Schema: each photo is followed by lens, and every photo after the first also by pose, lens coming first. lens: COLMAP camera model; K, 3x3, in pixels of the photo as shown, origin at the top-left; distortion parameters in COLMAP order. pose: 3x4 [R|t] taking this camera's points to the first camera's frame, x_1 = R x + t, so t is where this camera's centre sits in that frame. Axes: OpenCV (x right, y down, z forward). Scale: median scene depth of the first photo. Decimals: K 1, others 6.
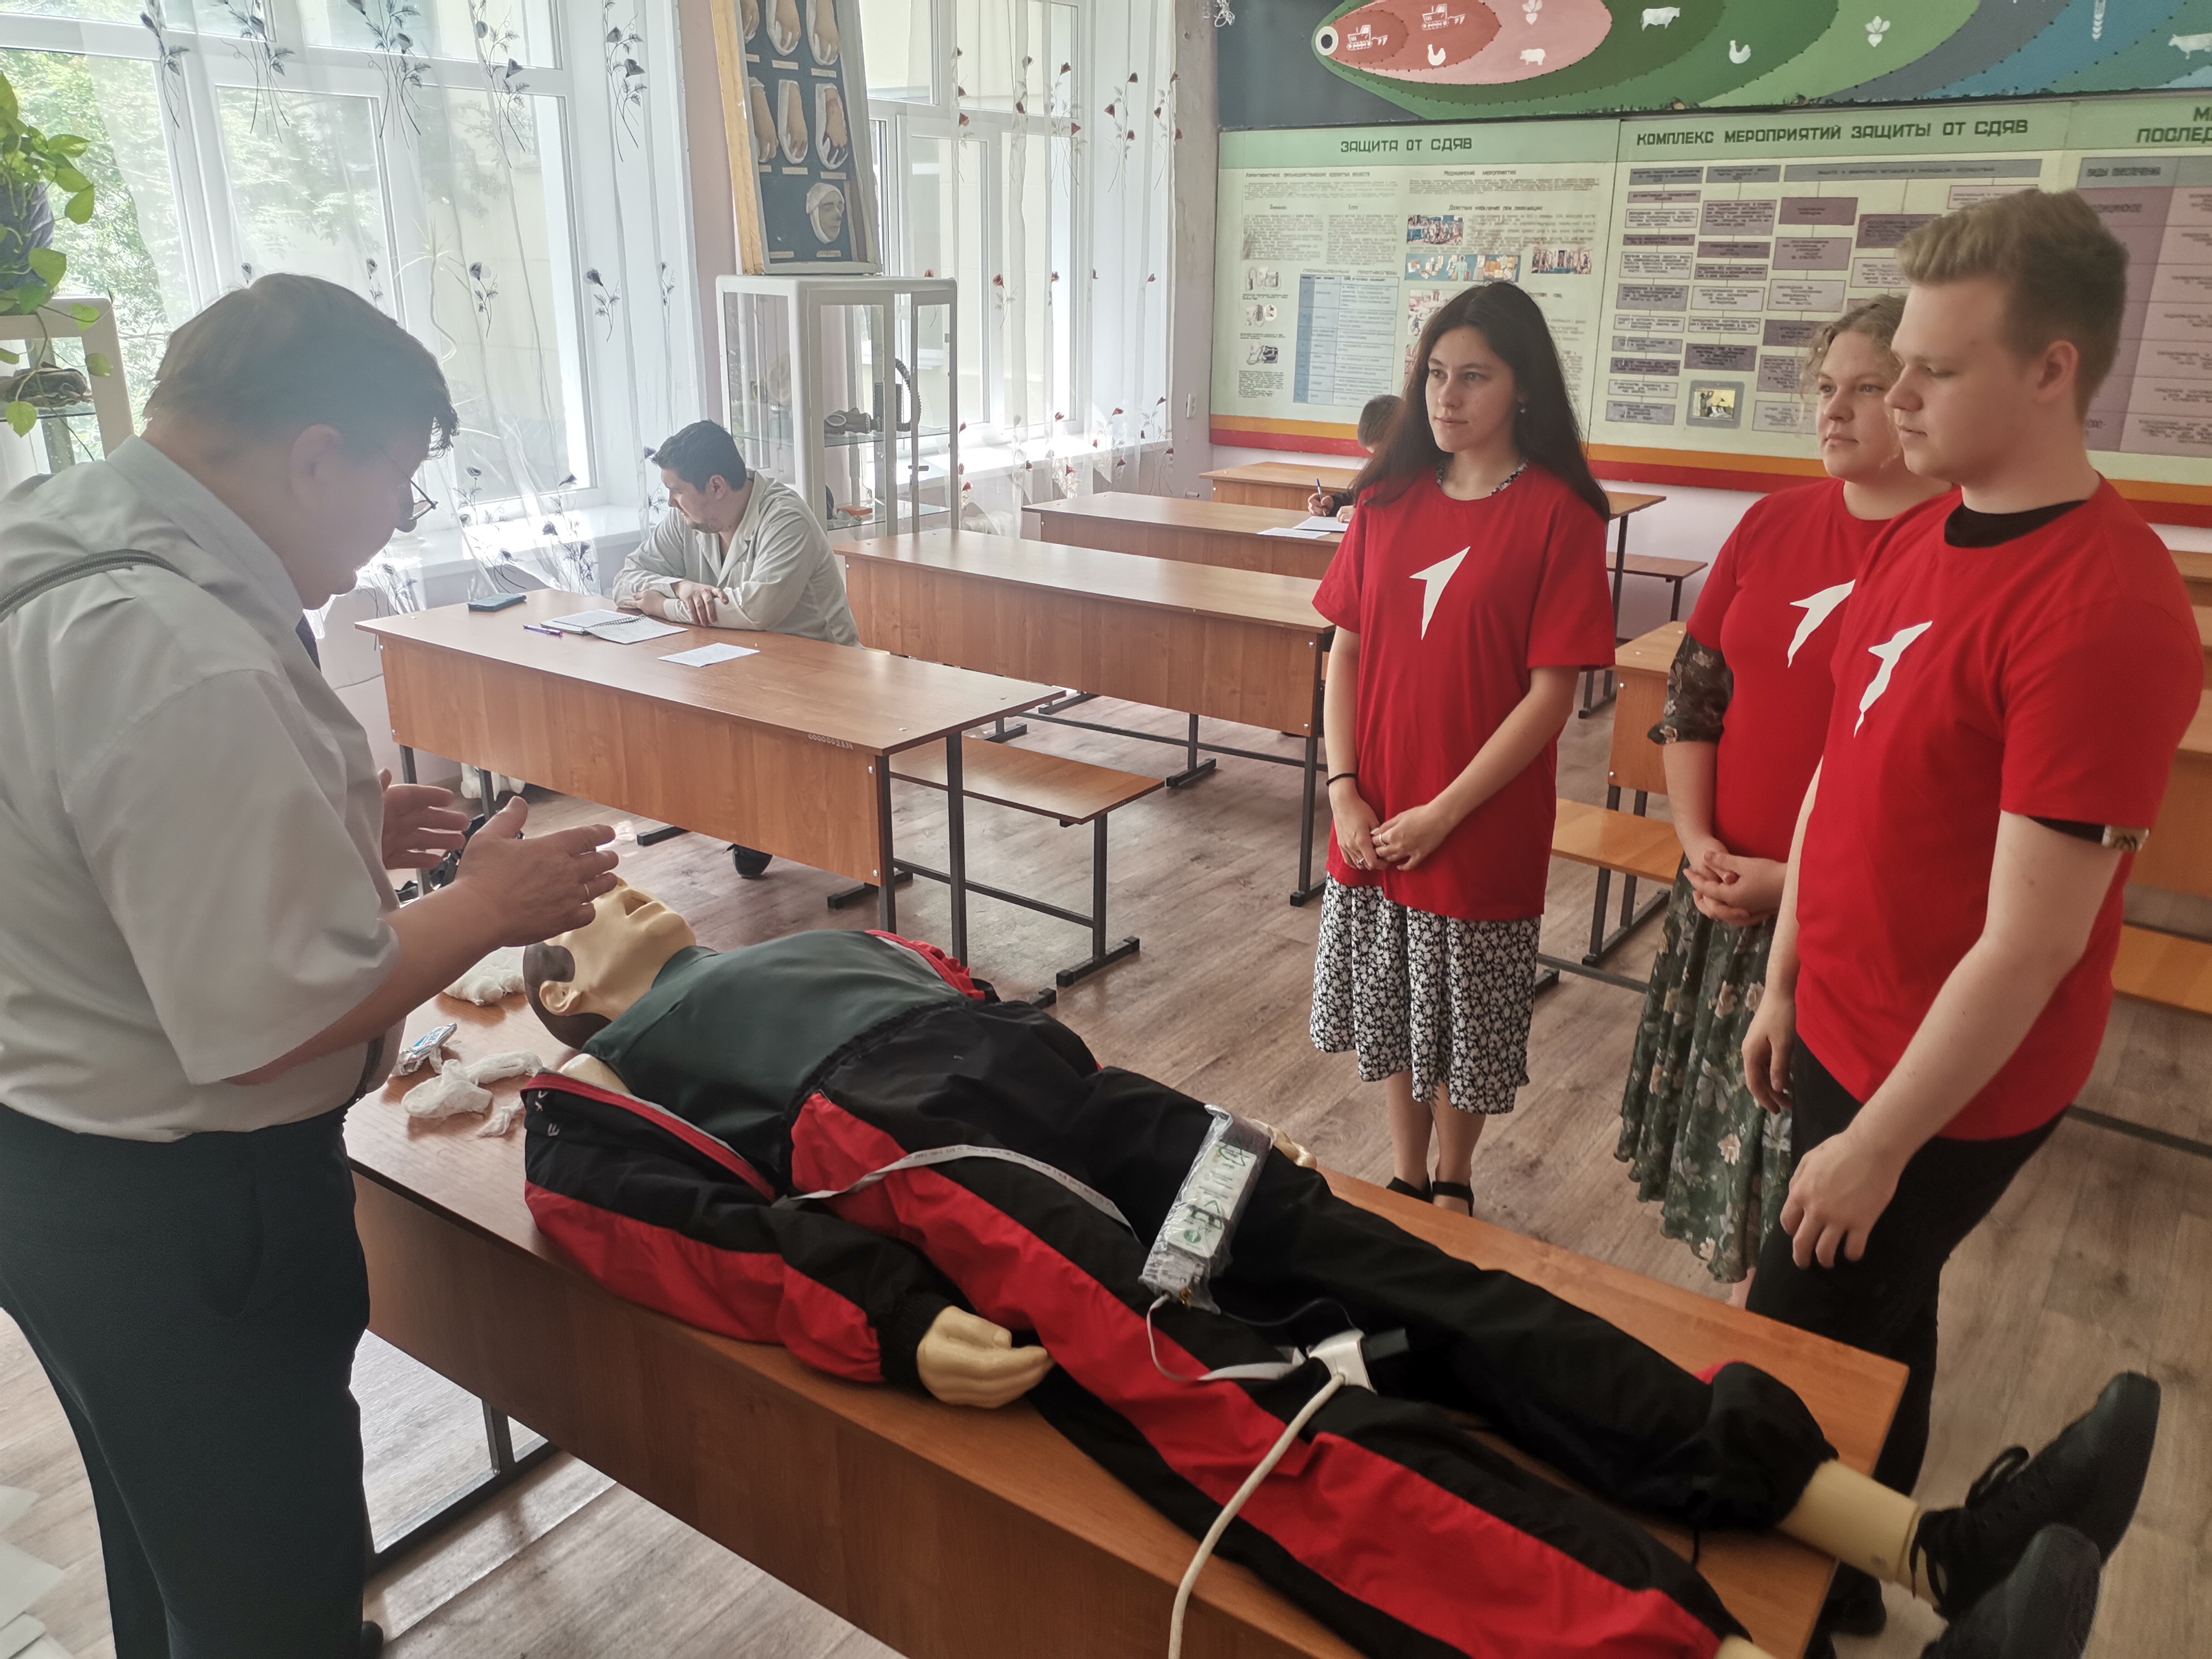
lens RADIAL K [[1657.1, 0, 1106.0], [0, 1657.1, 829.5], [0, 0, 1]] dist [-0.020968, 0.034122]
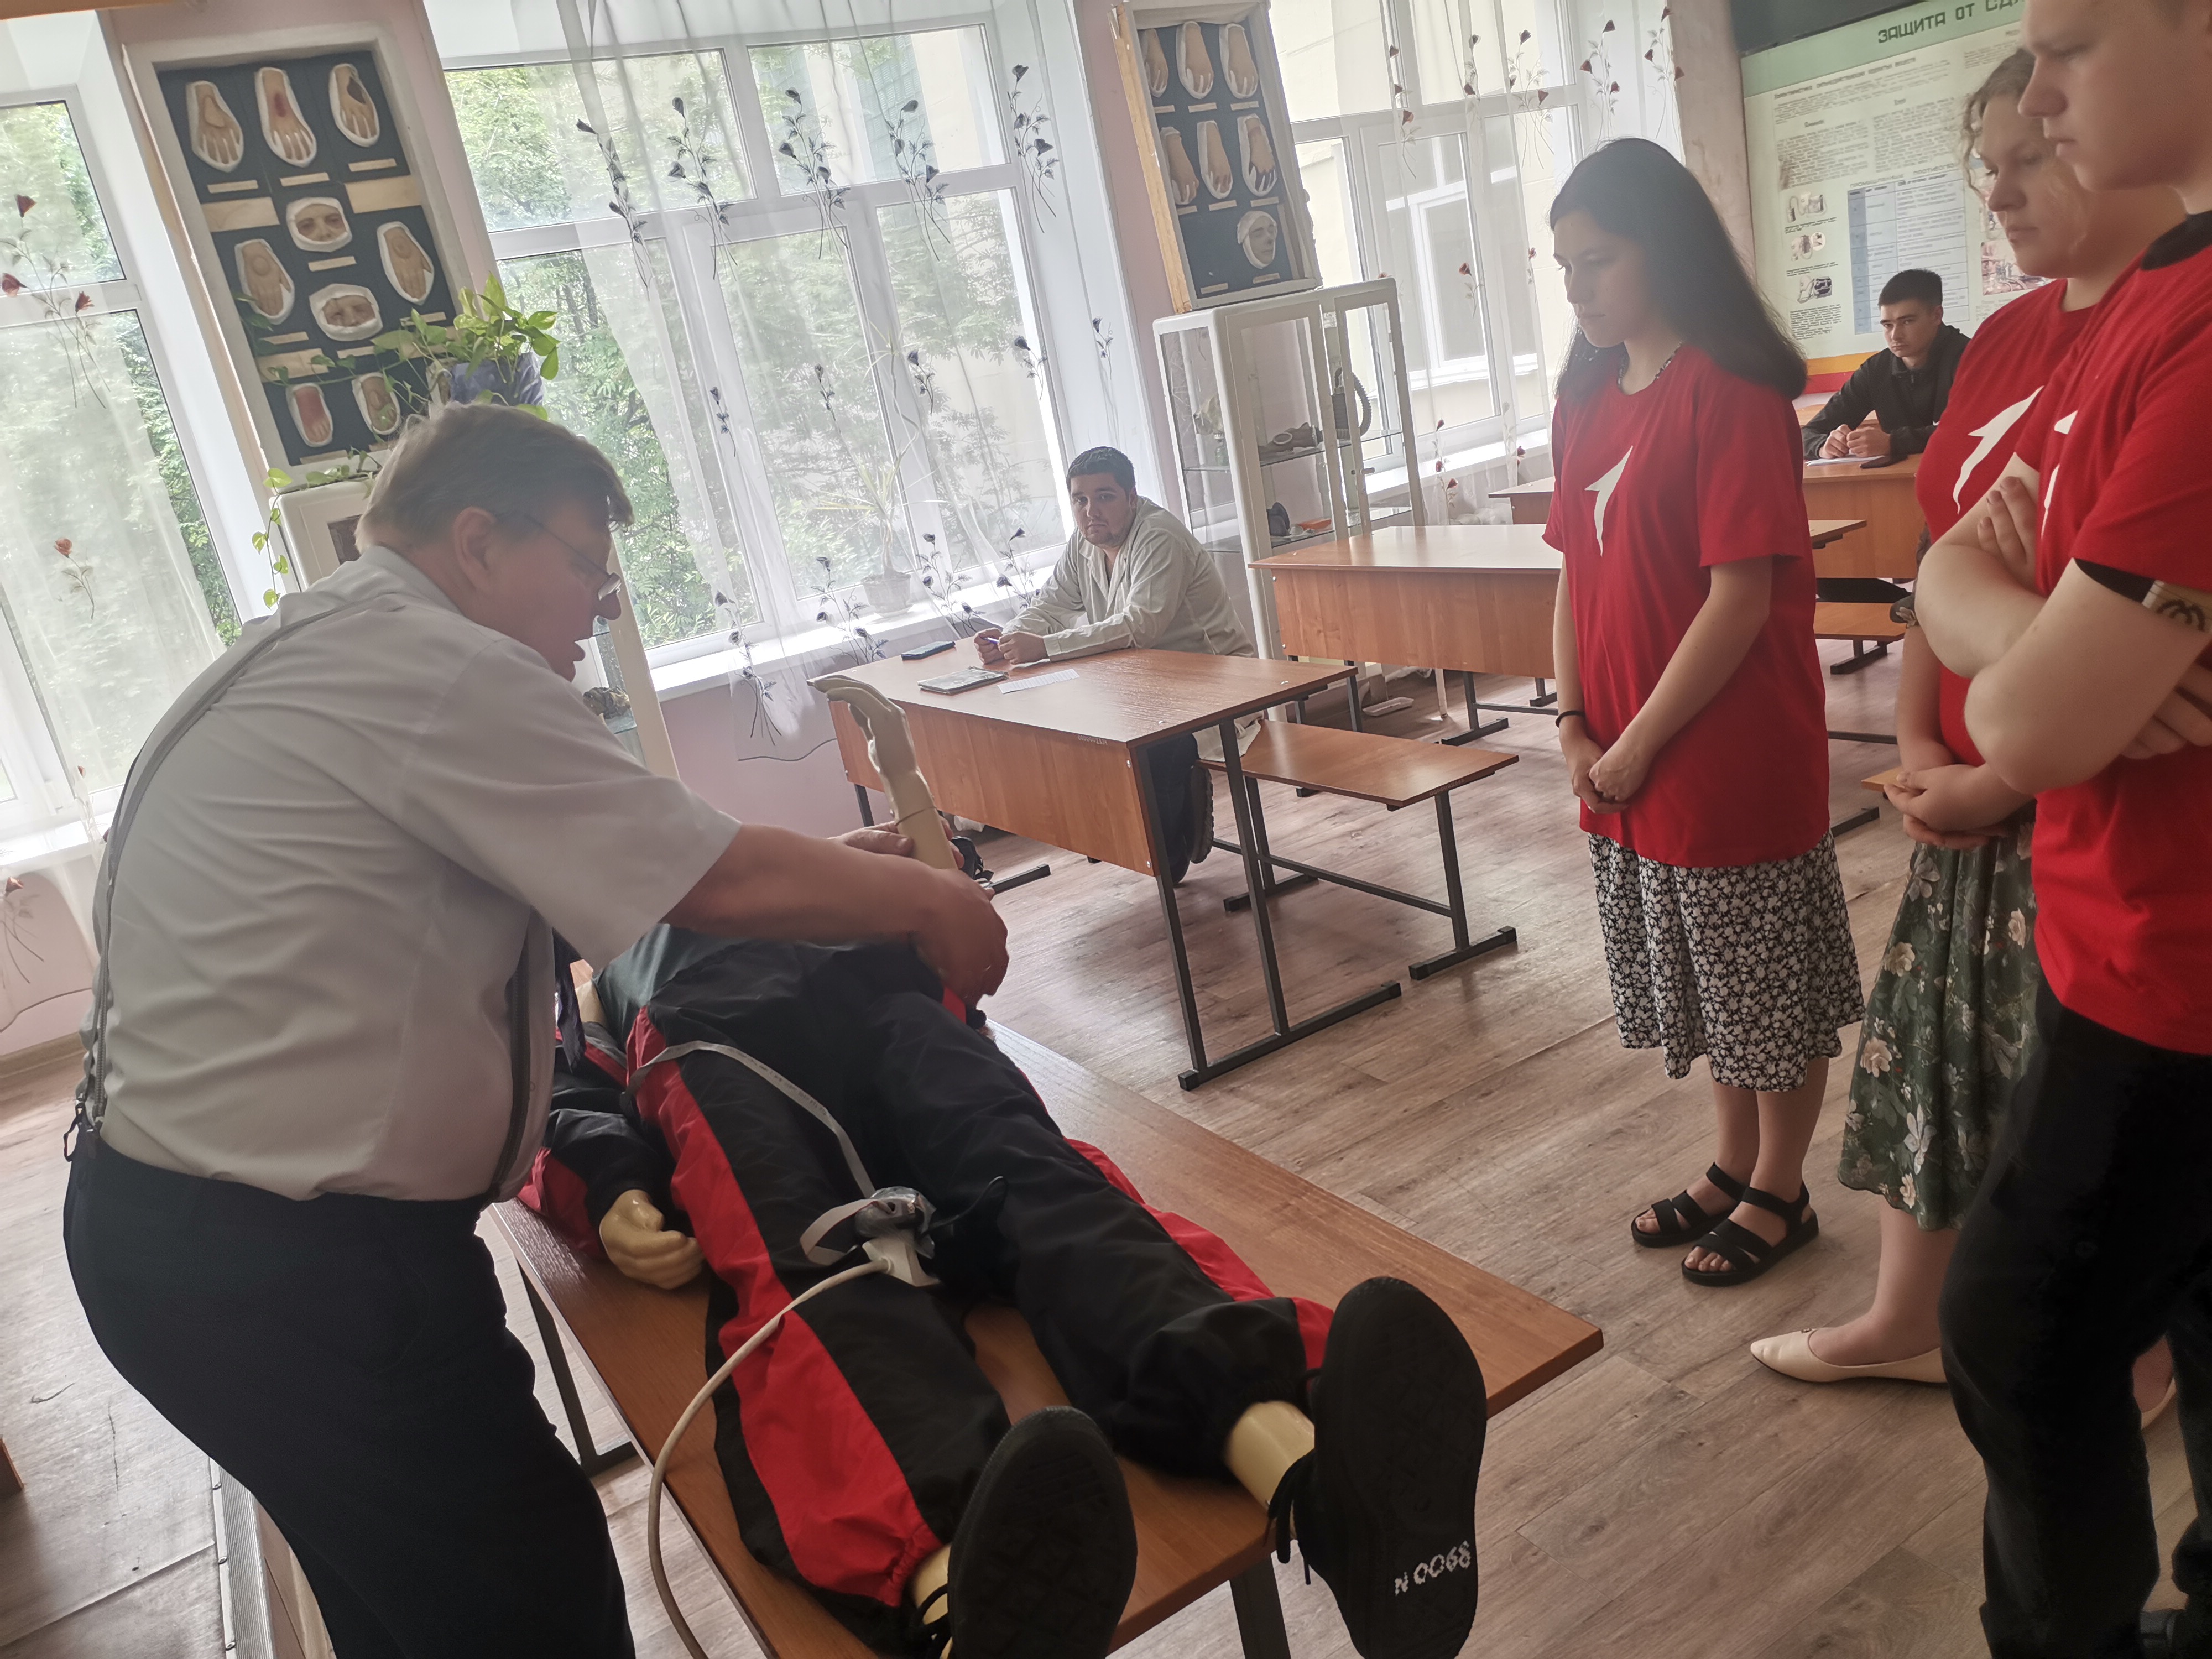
lens RADIAL K [[1657.1, 0, 1106.0], [0, 1657.1, 829.5], [0, 0, 1]] dist [-0.020968, 0.034122]
pose [[0.902868, -0.070267, -0.424137, 0.155107], [0.059856, 0.997490, -0.037837, 0.024701], [0.425731, 0.008774, 0.904807, 0.037453]]
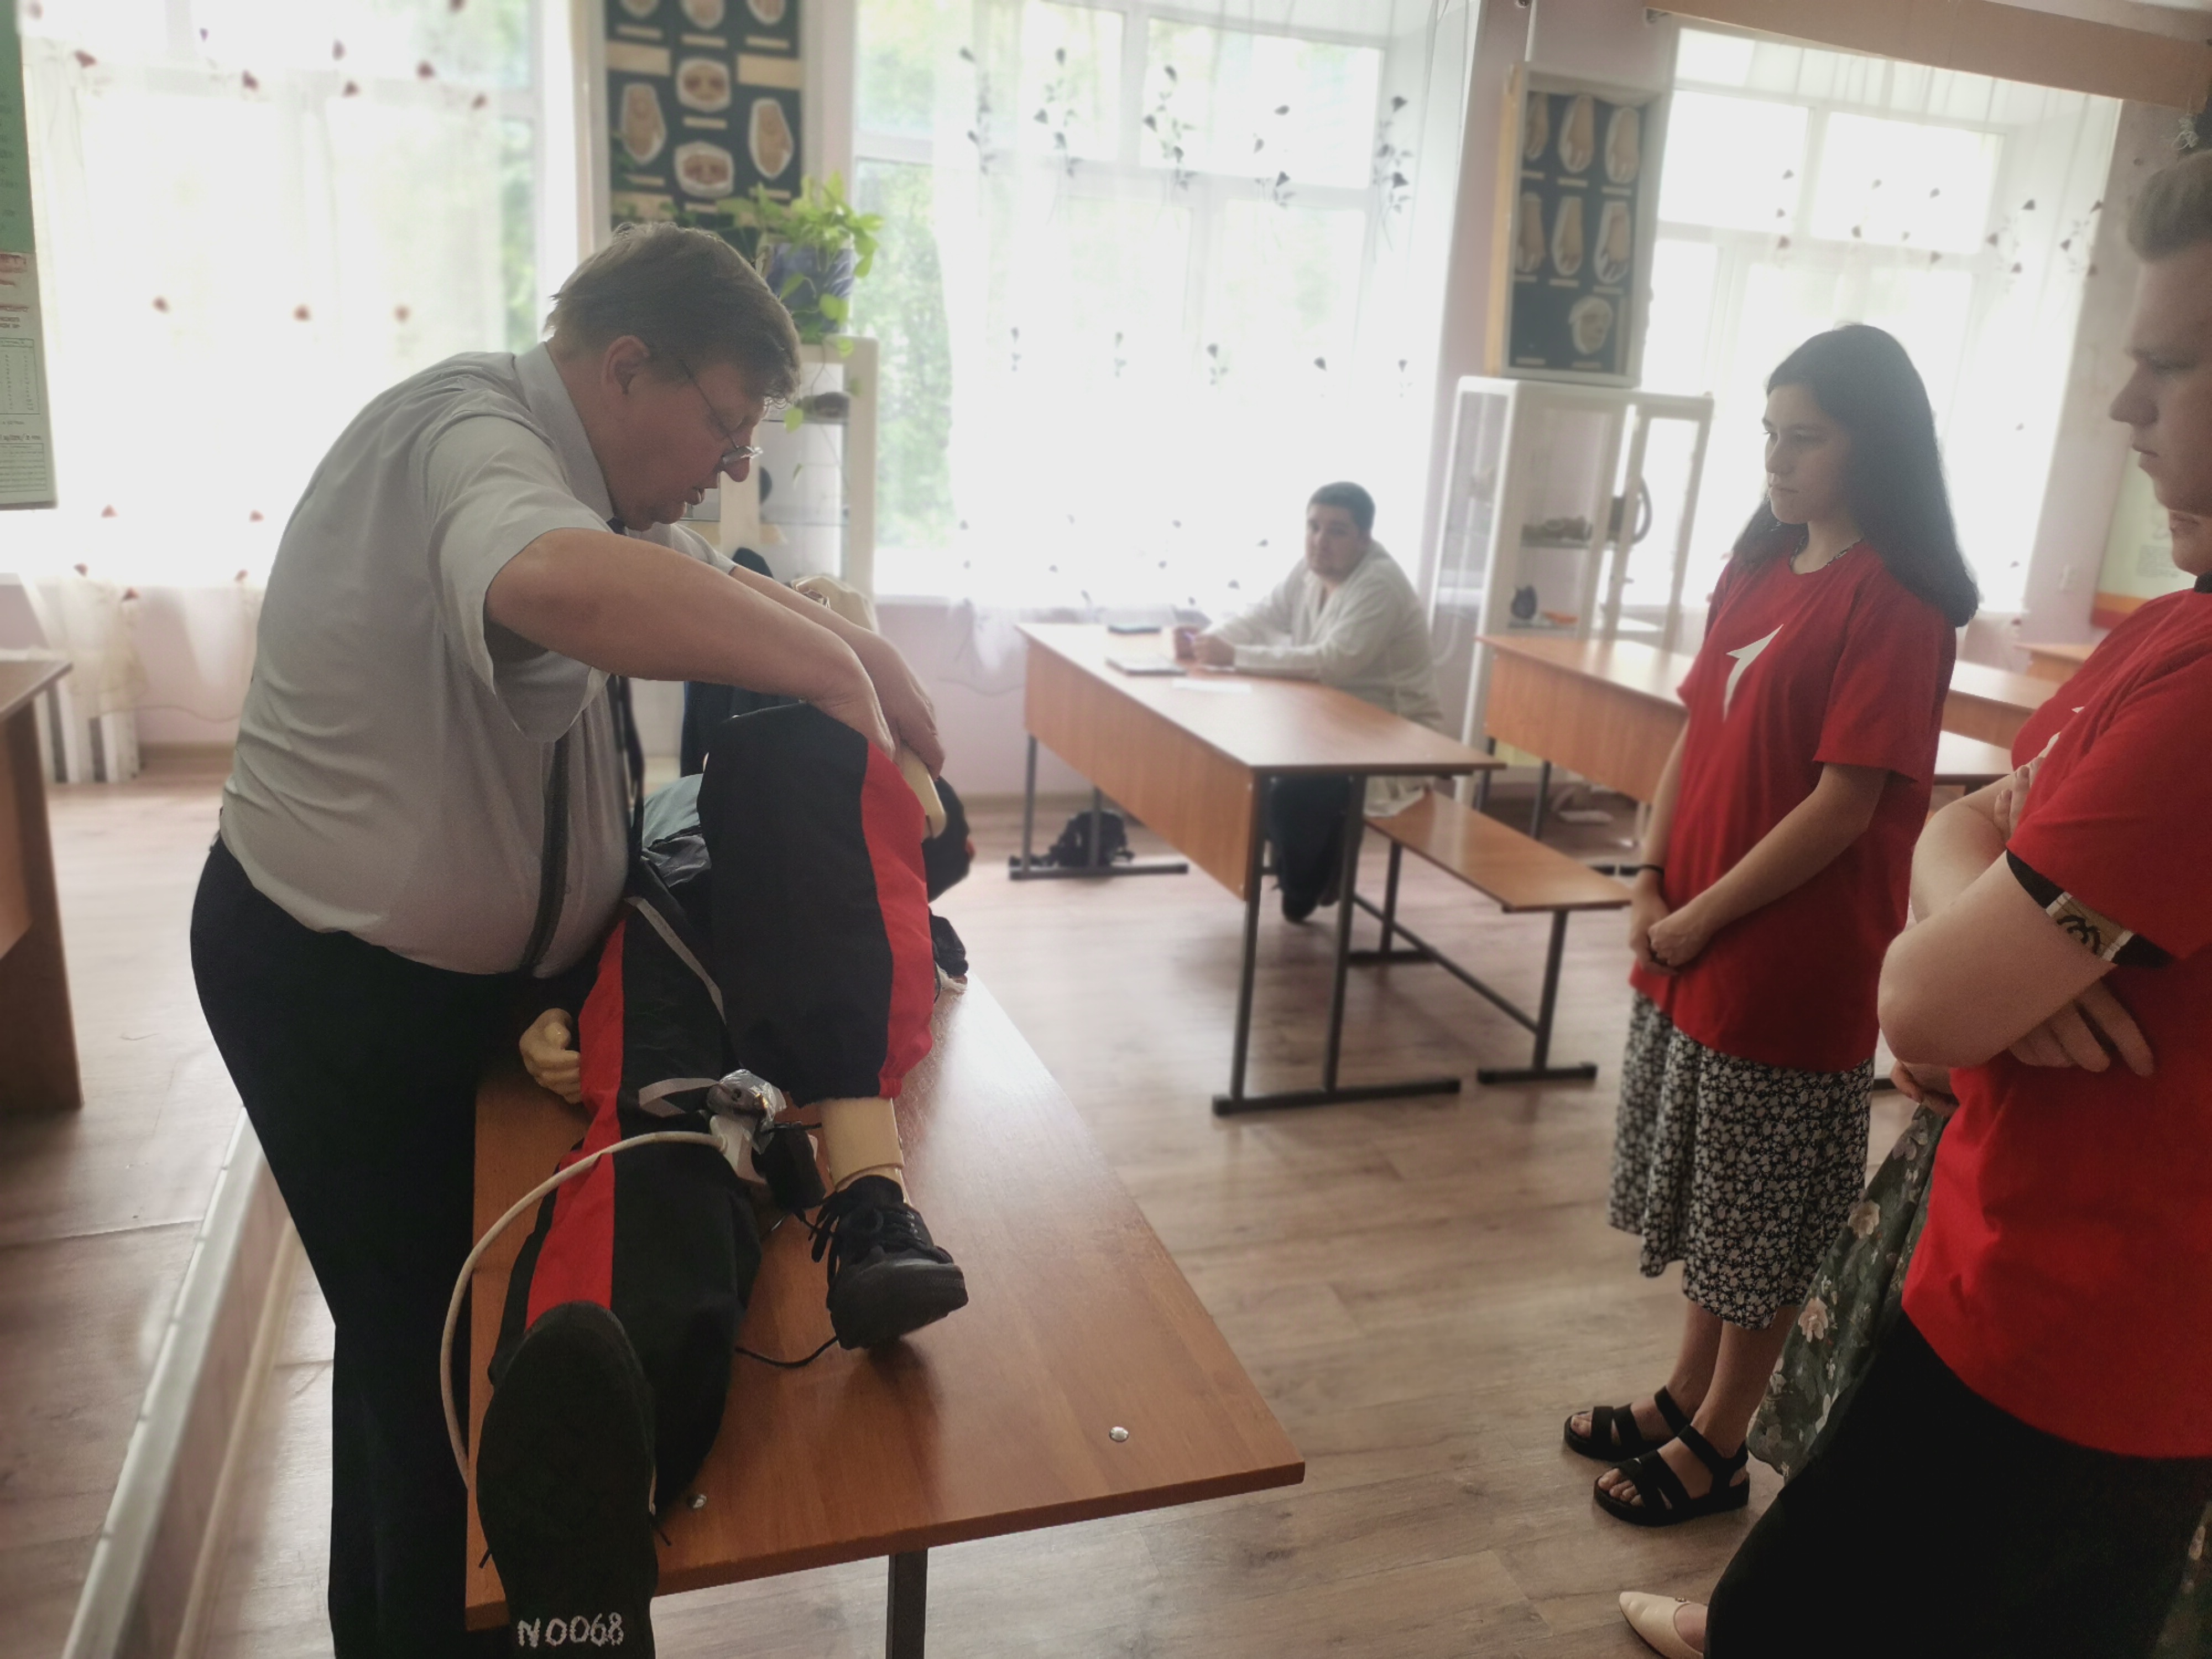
lens RADIAL K [[1657.1, 0, 1106.0], [0, 1657.1, 829.5], [0, 0, 1]] dist [-0.020968, 0.034122]
pose [[0.816902, 0.195504, -0.542632, 0.198896], [-0.246122, 0.969003, -0.021401, 0.019890], [0.521628, 0.151036, 0.839698, 0.045393]]
